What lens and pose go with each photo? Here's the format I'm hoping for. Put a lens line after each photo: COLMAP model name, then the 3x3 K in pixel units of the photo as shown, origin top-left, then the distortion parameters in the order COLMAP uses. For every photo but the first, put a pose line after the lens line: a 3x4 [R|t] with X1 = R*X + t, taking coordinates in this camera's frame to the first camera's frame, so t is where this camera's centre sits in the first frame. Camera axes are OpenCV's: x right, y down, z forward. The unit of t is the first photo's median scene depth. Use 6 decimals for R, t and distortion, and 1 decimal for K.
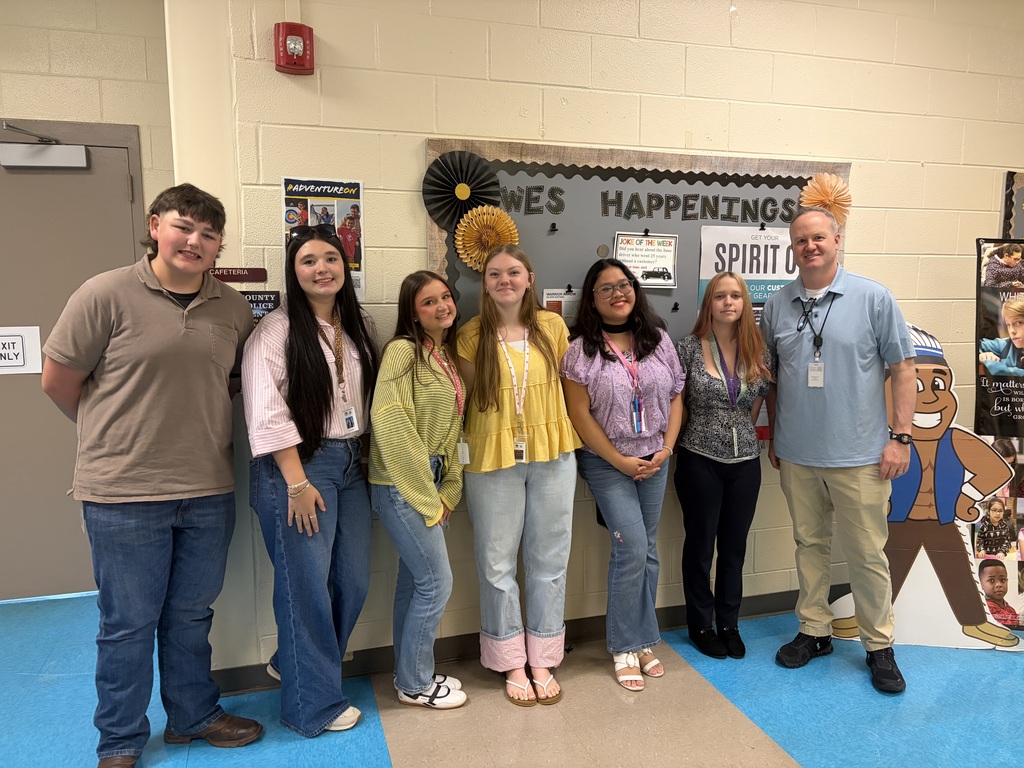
lens RADIAL K [[775.3, 0, 512.0], [0, 775.3, 380.8], [0, 0, 1]] dist [0.082591, -0.013524]
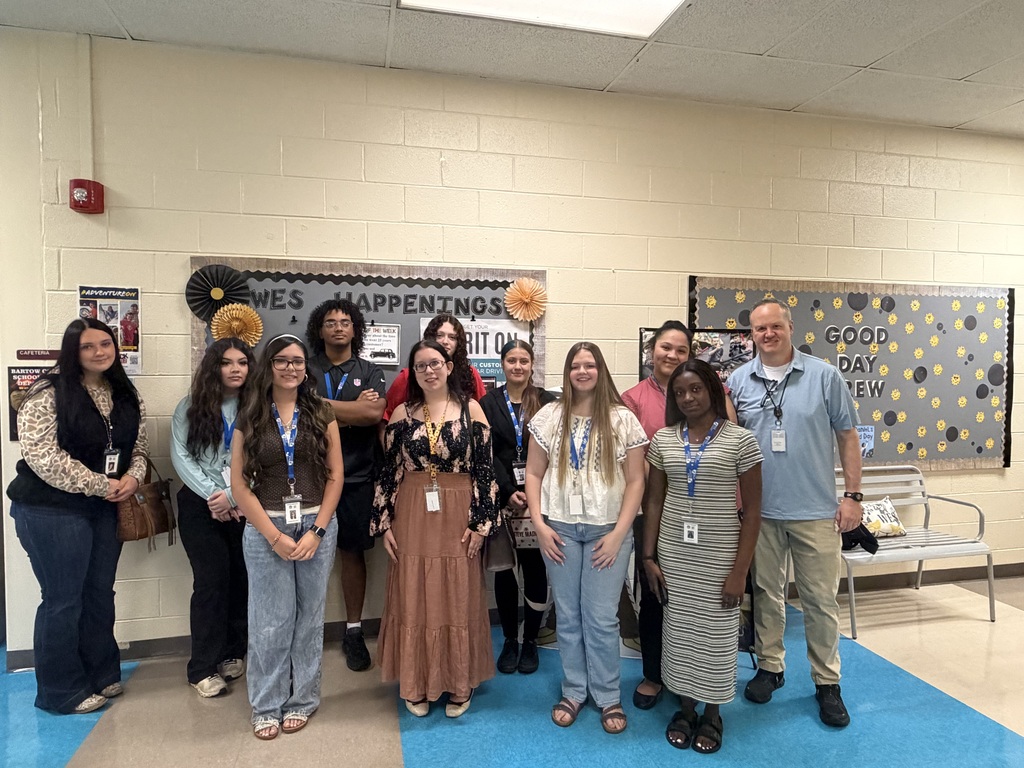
lens RADIAL K [[633.1, 0, 511.6], [0, 633.1, 391.7], [0, 0, 1]] dist [0.062526, 0.001076]
pose [[0.991918, 0.003866, -0.126823, 0.537688], [-0.014177, 0.996654, -0.080499, 0.009313], [0.126088, 0.081647, 0.988654, -0.025181]]
